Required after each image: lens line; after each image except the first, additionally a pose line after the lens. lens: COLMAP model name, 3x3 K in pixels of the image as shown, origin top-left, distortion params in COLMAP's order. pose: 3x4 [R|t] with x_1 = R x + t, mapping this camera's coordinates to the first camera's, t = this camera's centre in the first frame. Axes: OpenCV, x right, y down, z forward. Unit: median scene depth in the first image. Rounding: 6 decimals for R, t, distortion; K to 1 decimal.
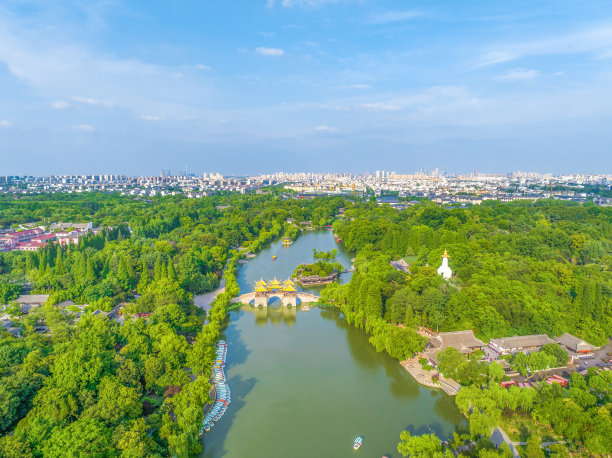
lens RADIAL K [[430.5, 0, 306.0], [0, 430.5, 229.0], [0, 0, 1]] dist [-0.046270, 0.008937]
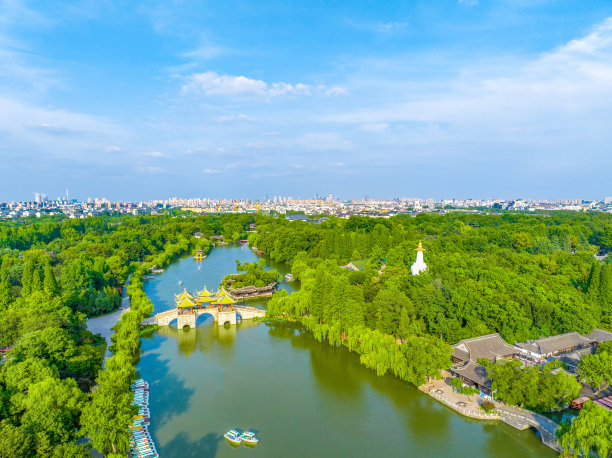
lens RADIAL K [[430.5, 0, 306.0], [0, 430.5, 229.0], [0, 0, 1]] dist [-0.046270, 0.008937]
pose [[0.970737, -0.015517, 0.239642, -0.074764], [0.030682, 0.997746, -0.059684, 0.060551], [-0.238176, 0.065290, 0.969025, 0.235330]]
